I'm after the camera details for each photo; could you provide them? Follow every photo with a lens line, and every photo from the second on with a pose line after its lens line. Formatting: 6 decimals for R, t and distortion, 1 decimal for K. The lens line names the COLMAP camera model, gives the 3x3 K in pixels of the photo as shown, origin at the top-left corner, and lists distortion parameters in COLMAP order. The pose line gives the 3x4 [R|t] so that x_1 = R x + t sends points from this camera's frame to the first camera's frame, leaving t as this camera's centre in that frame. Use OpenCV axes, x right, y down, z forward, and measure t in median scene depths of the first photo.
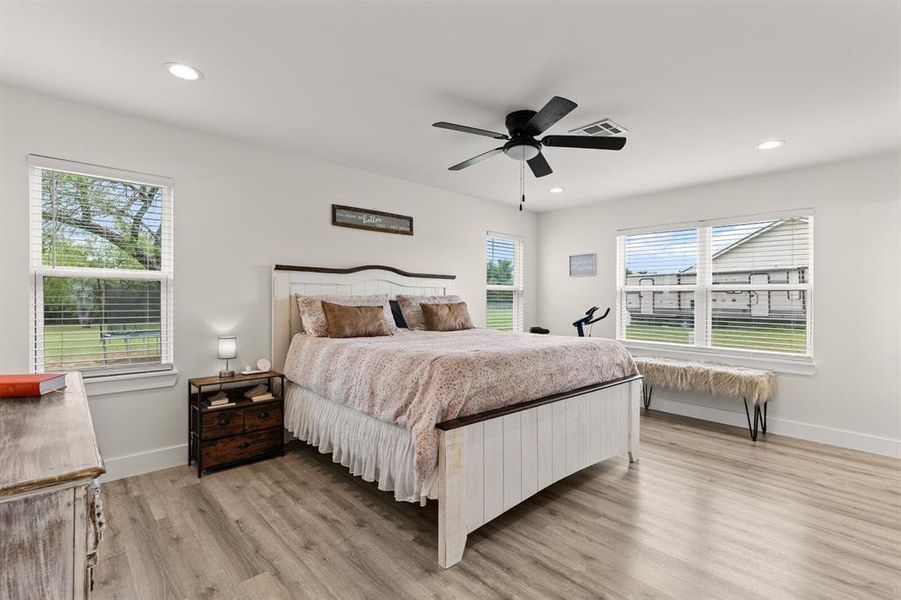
lens RADIAL K [[413.1, 0, 454.4], [0, 413.1, 300.8], [0, 0, 1]] dist [0.003443, 0.000566]
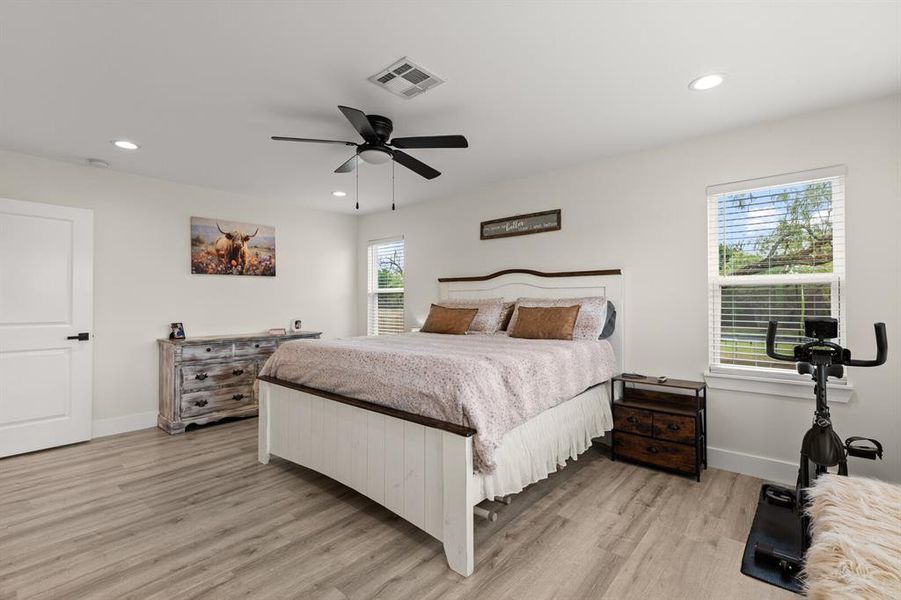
lens RADIAL K [[413.1, 0, 455.0], [0, 413.1, 299.7], [0, 0, 1]] dist [0.003443, 0.000566]
pose [[0.127571, -0.014039, -0.991730, 0.845443], [-0.001033, 0.999897, -0.014288, 0.005210], [0.991829, 0.002847, 0.127543, 0.754184]]
